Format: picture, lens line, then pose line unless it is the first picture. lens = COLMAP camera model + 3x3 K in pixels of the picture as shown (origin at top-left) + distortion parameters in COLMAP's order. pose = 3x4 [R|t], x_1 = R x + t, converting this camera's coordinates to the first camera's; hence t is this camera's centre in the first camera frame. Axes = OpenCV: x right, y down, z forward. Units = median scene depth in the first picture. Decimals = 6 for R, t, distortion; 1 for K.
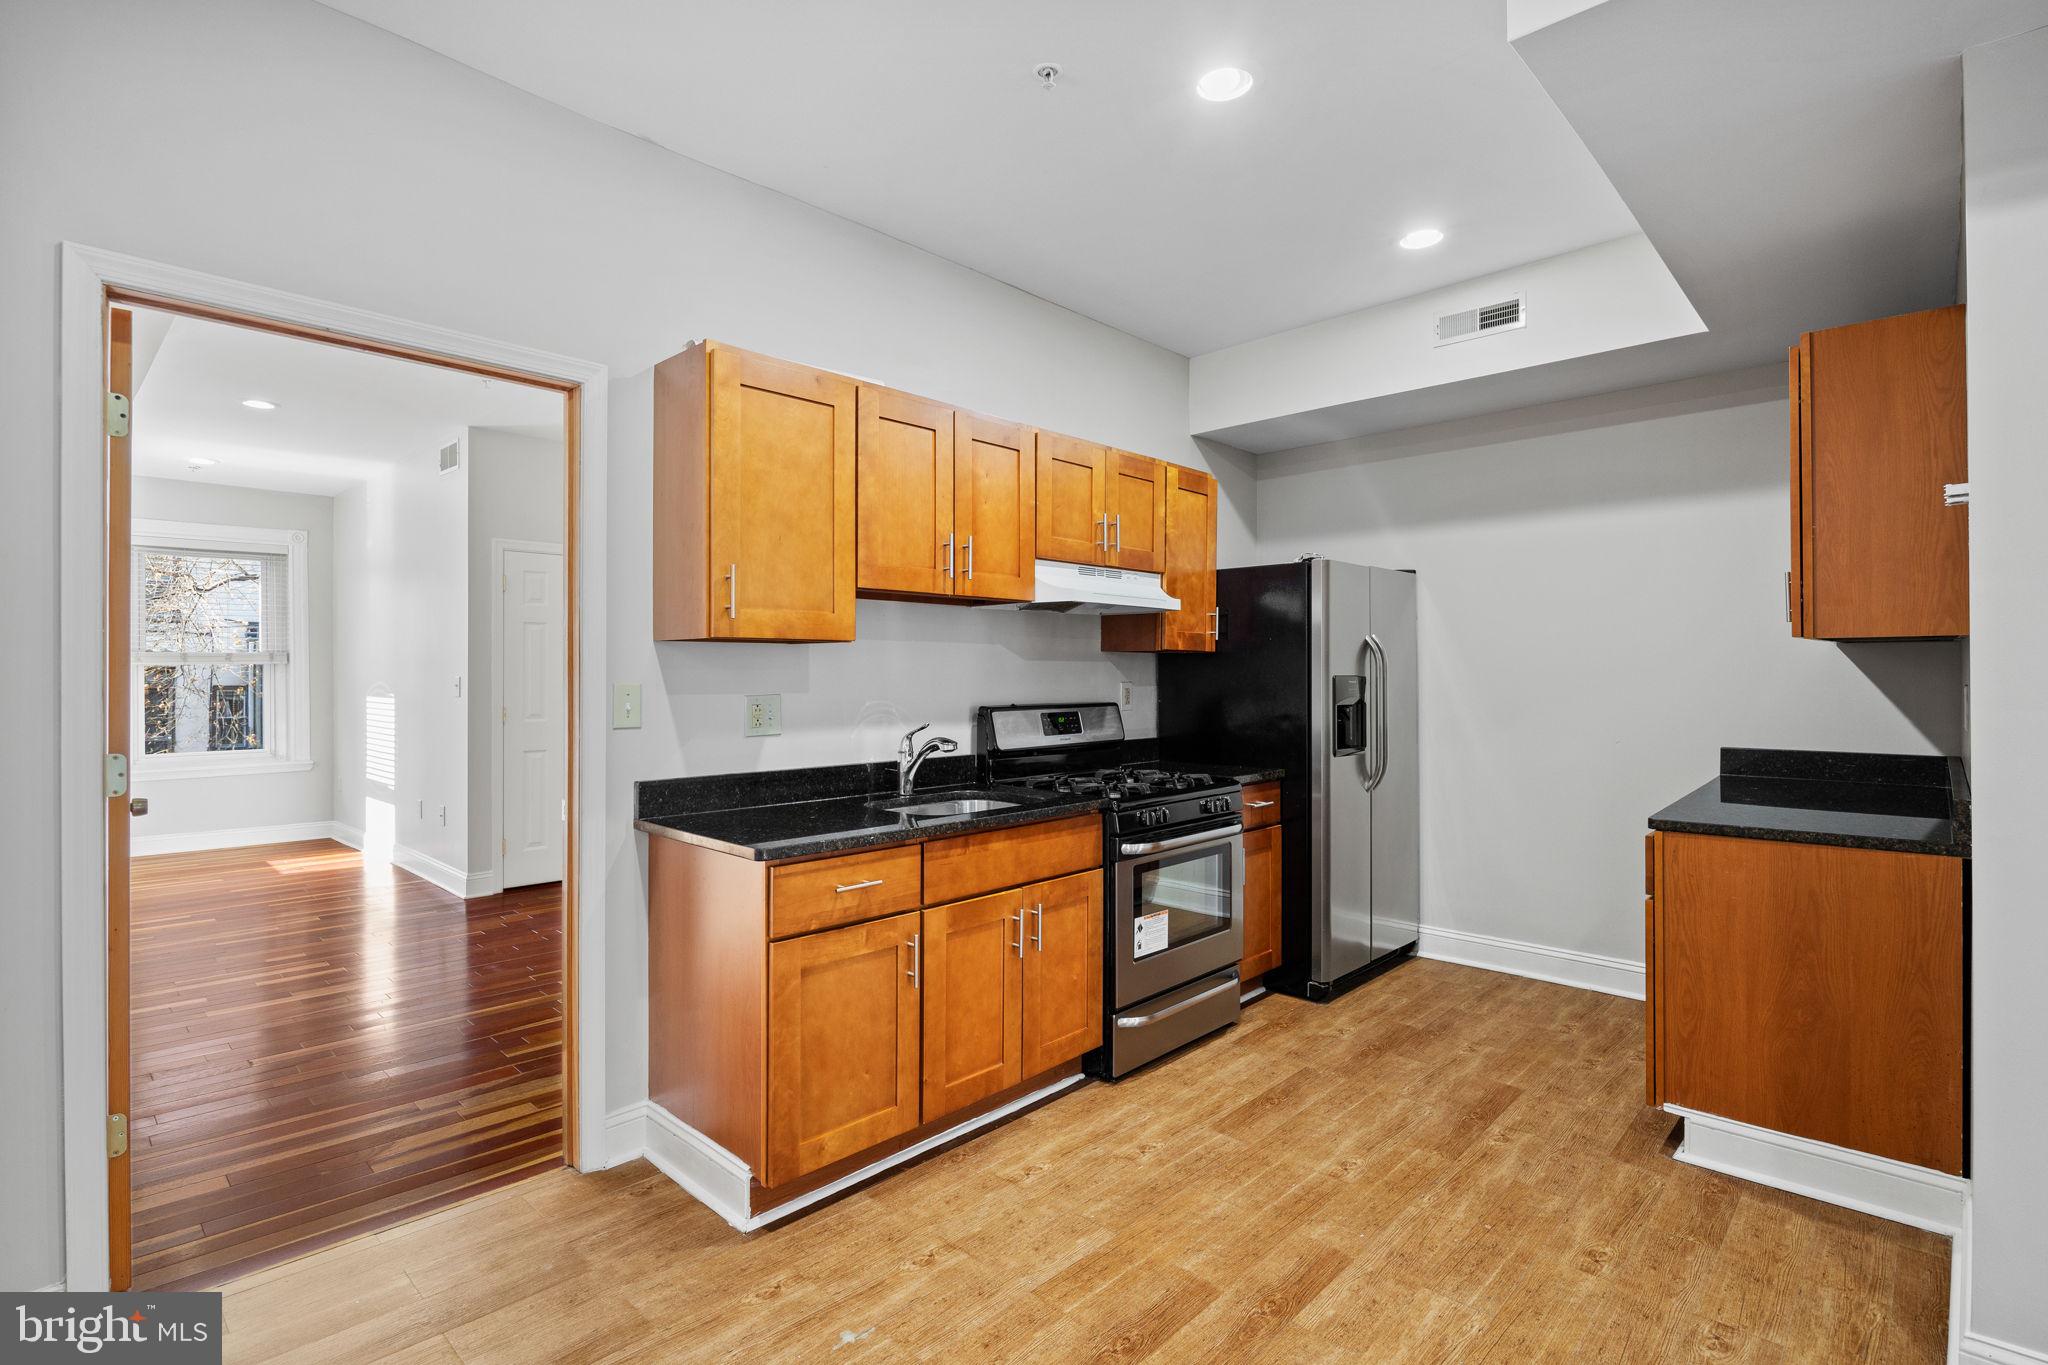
lens RADIAL K [[995.6, 0, 1017.2], [0, 995.6, 670.6], [0, 0, 1]] dist [-0.010512, 0.000750]
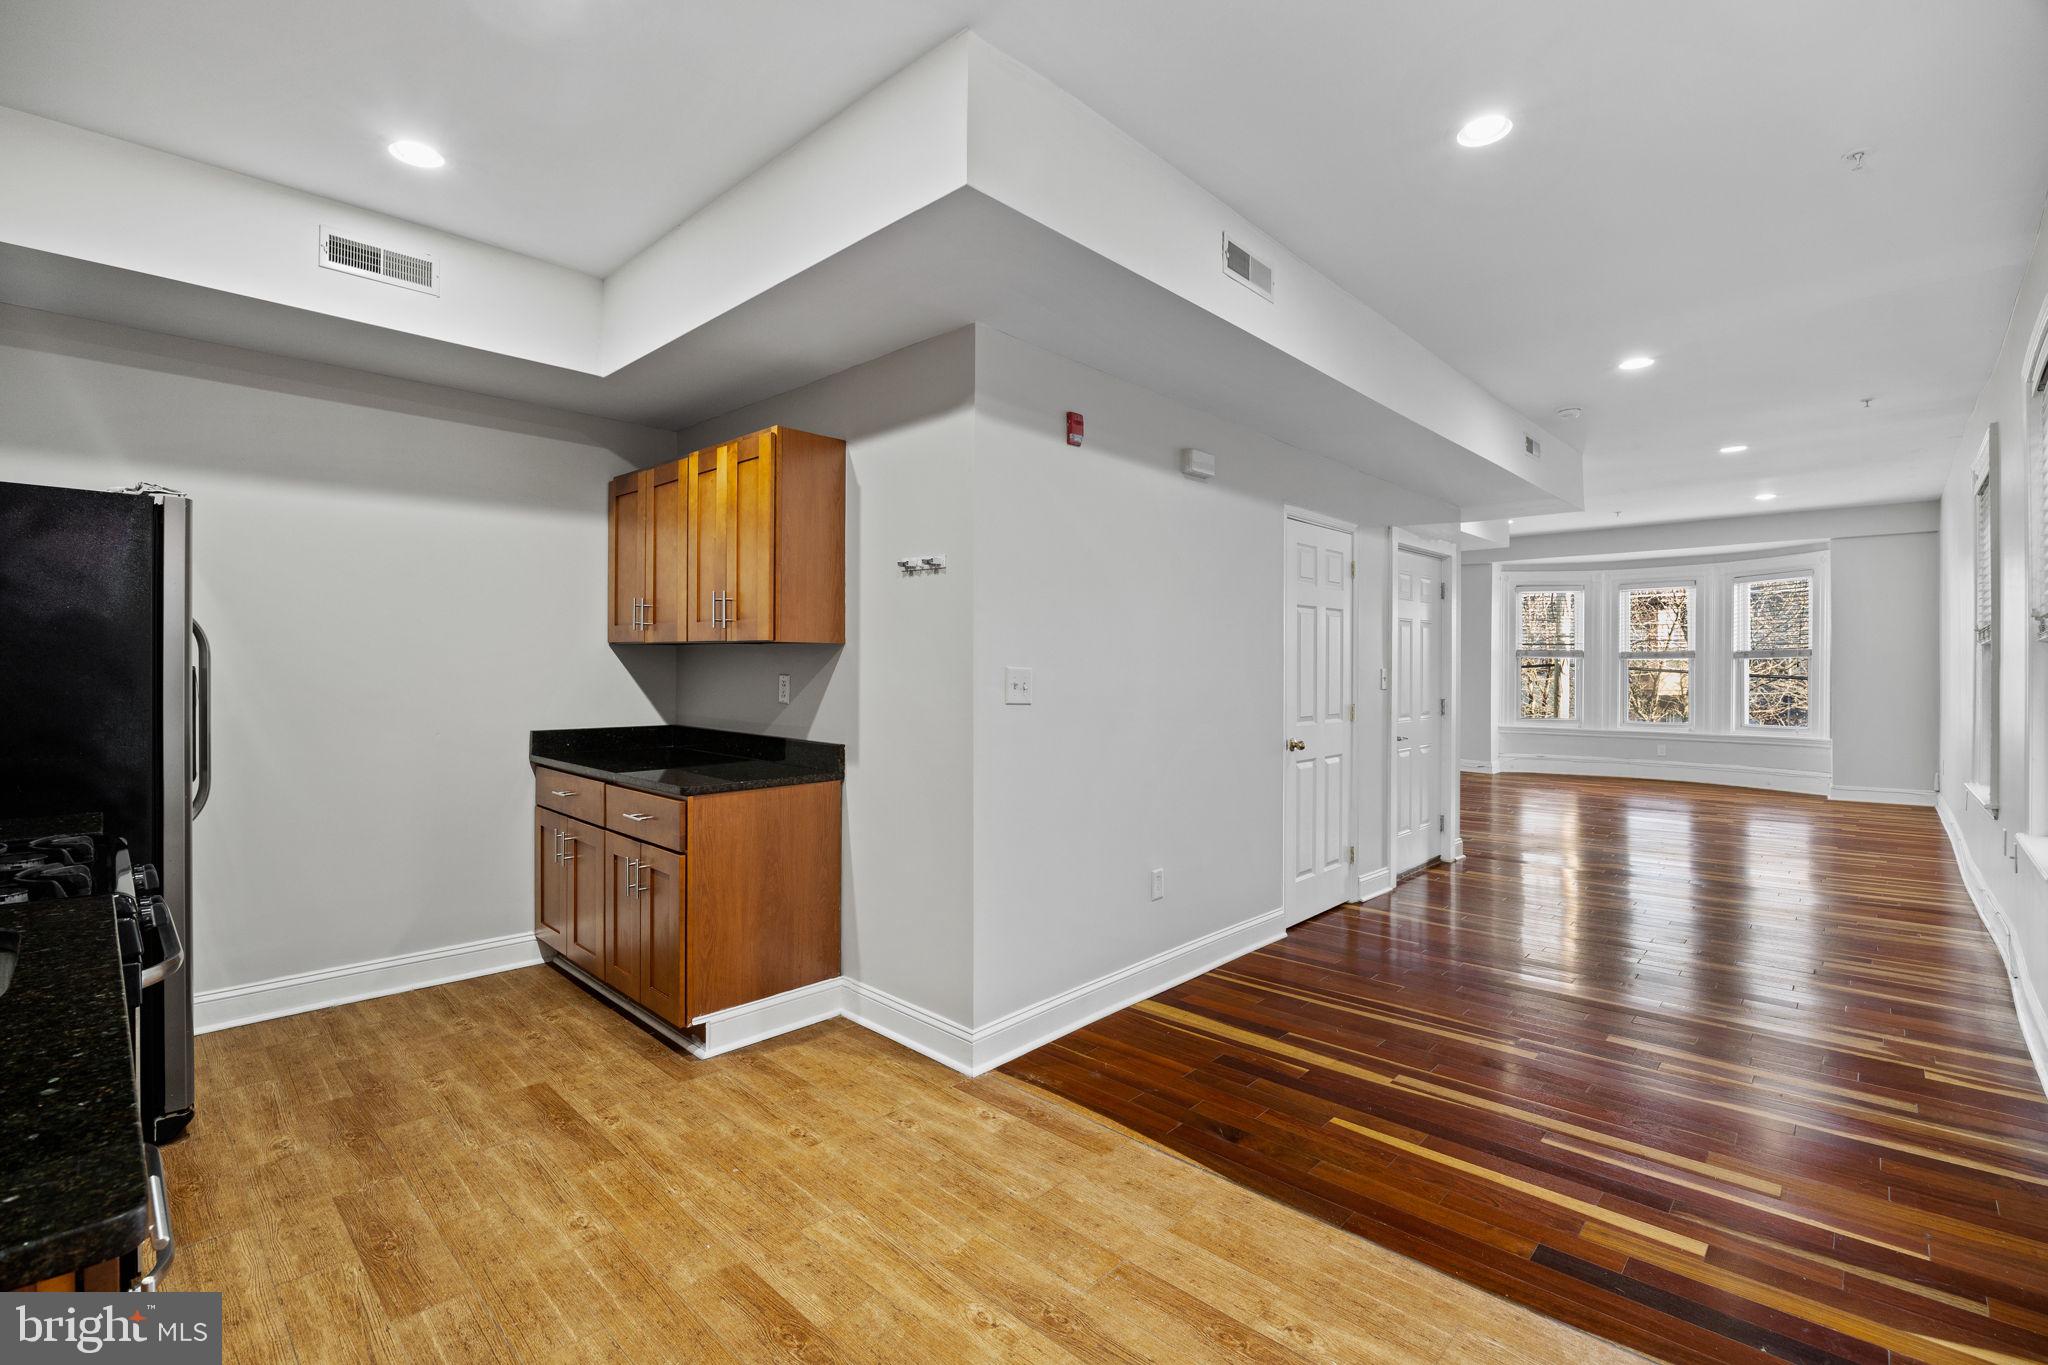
lens RADIAL K [[906.5, 0, 1017.3], [0, 906.5, 668.6], [0, 0, 1]] dist [-0.010467, -0.000572]
pose [[-0.002650, 0.002068, 0.999994, -0.382613], [-0.006885, 0.999974, -0.002086, 0.004812], [-0.999973, -0.006891, -0.002635, 0.506410]]
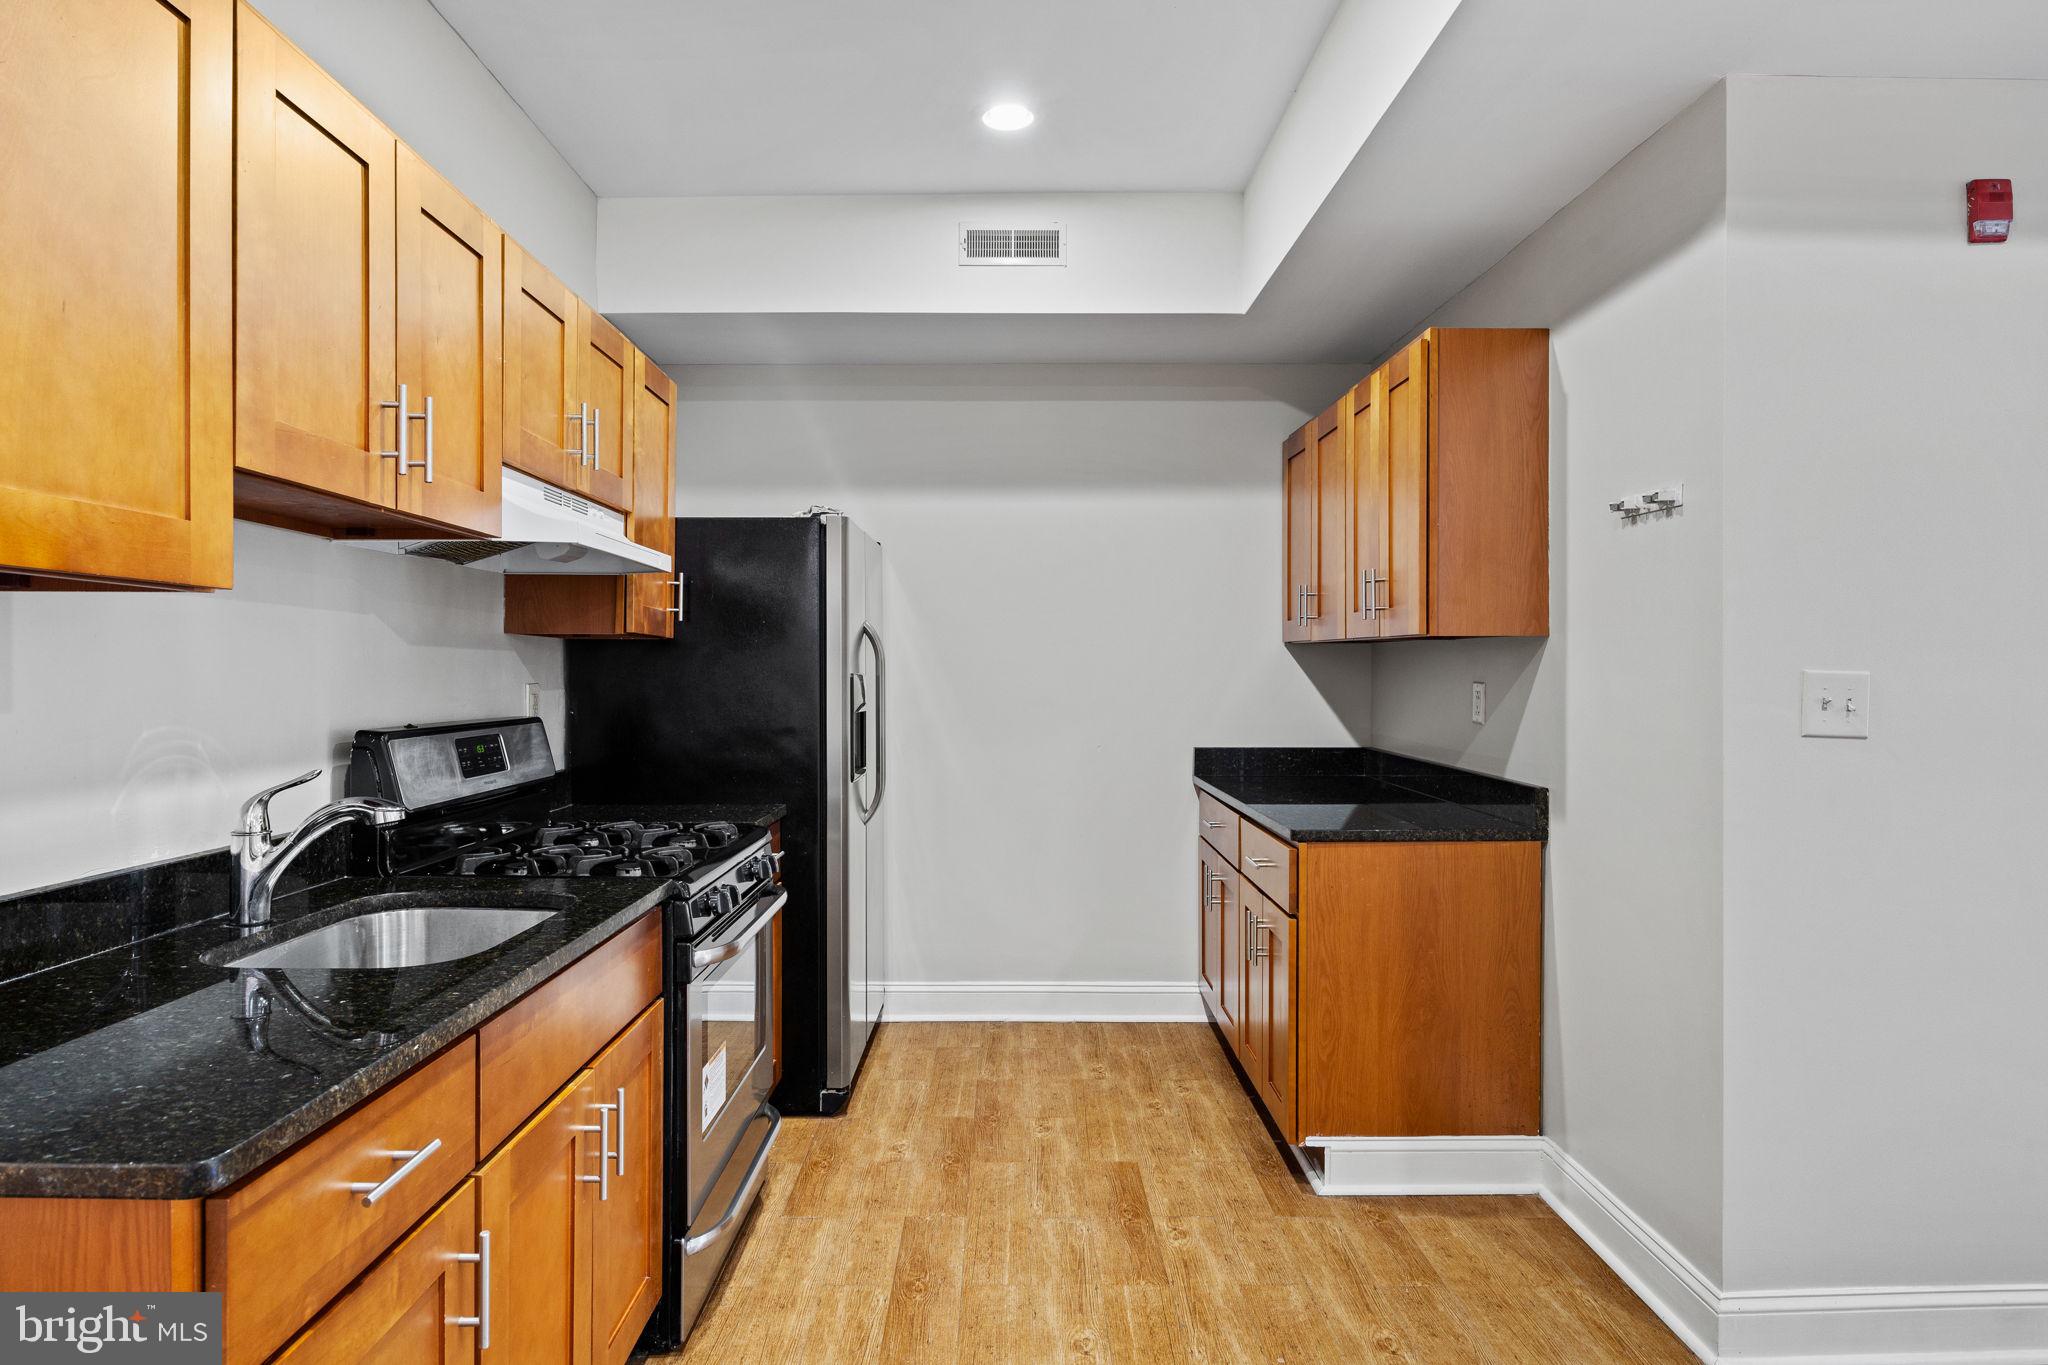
lens RADIAL K [[1149.8, 0, 1022.4], [0, 1149.8, 682.0], [0, 0, 1]] dist [-0.004635, 0.001481]
pose [[0.711658, -0.003880, 0.702515, -0.236009], [-0.003471, 0.999953, 0.009038, 0.003694], [-0.702517, -0.008870, 0.711611, 0.357774]]
